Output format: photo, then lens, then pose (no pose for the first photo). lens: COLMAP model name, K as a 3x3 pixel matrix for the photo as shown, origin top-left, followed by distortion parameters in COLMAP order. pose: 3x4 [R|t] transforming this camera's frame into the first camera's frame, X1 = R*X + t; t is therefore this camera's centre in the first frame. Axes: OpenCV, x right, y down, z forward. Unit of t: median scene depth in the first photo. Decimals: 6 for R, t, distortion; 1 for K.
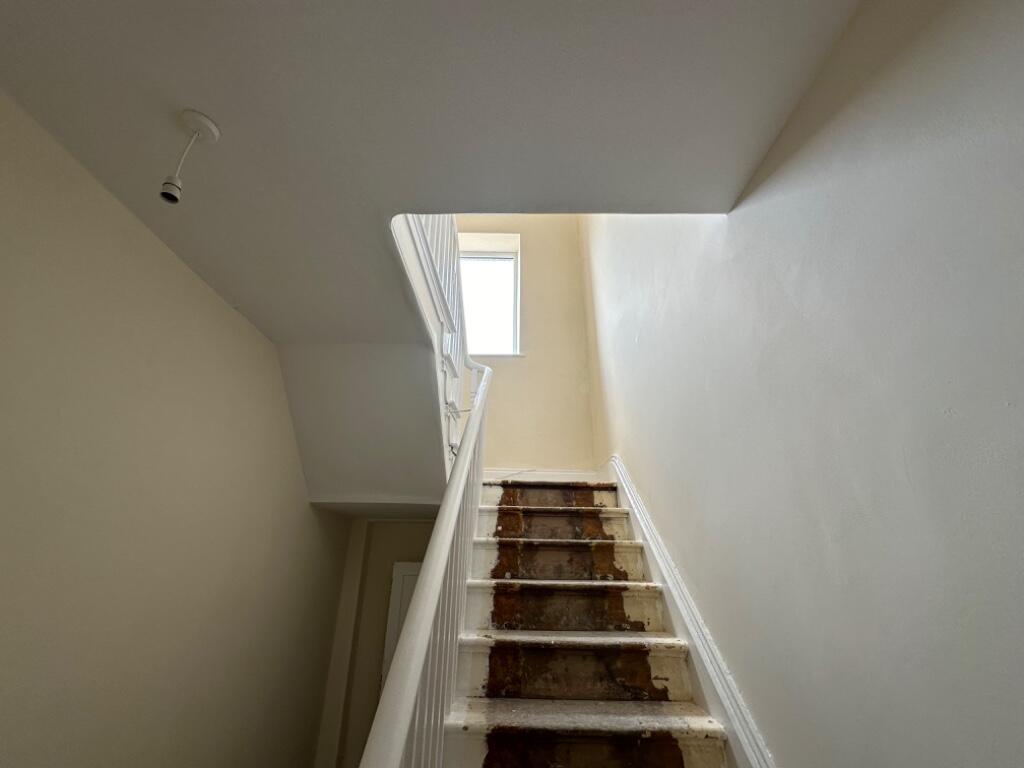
lens RADIAL K [[410.6, 0, 509.3], [0, 410.6, 382.4], [0, 0, 1]] dist [0.001484, 0.000039]
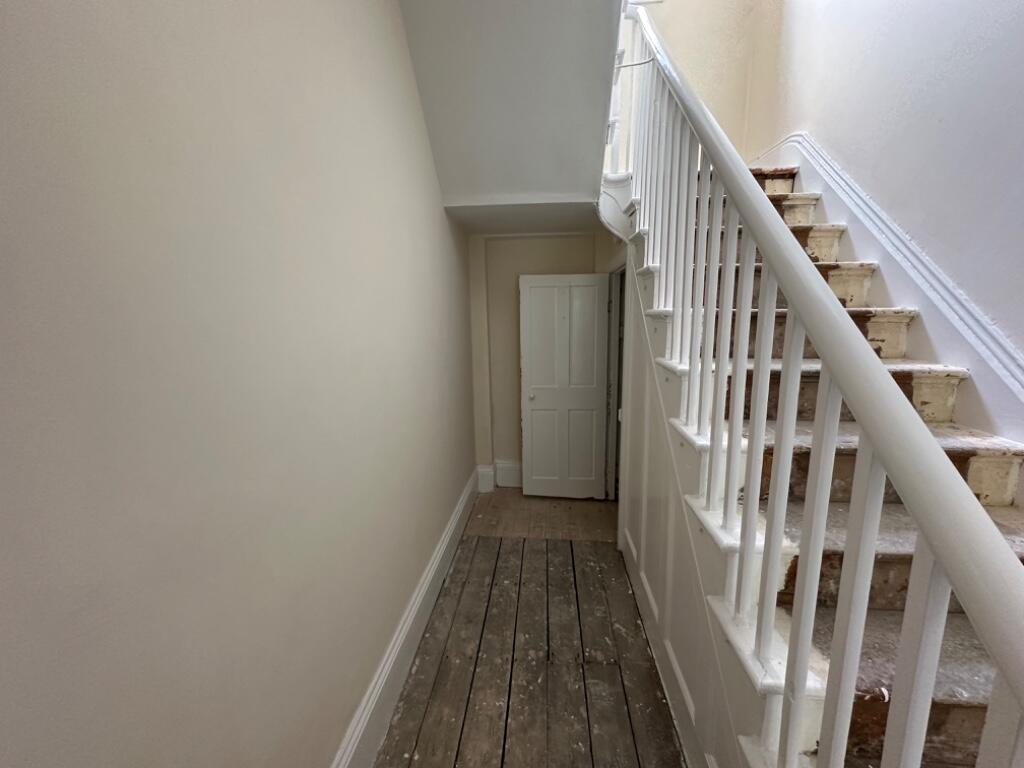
lens RADIAL K [[410.6, 0, 513.0], [0, 410.6, 385.3], [0, 0, 1]] dist [0.001484, 0.000039]
pose [[0.996419, -0.007286, -0.084238, -0.368636], [0.053791, 0.823295, 0.565059, 0.155439], [0.065236, -0.567567, 0.820739, 0.034067]]
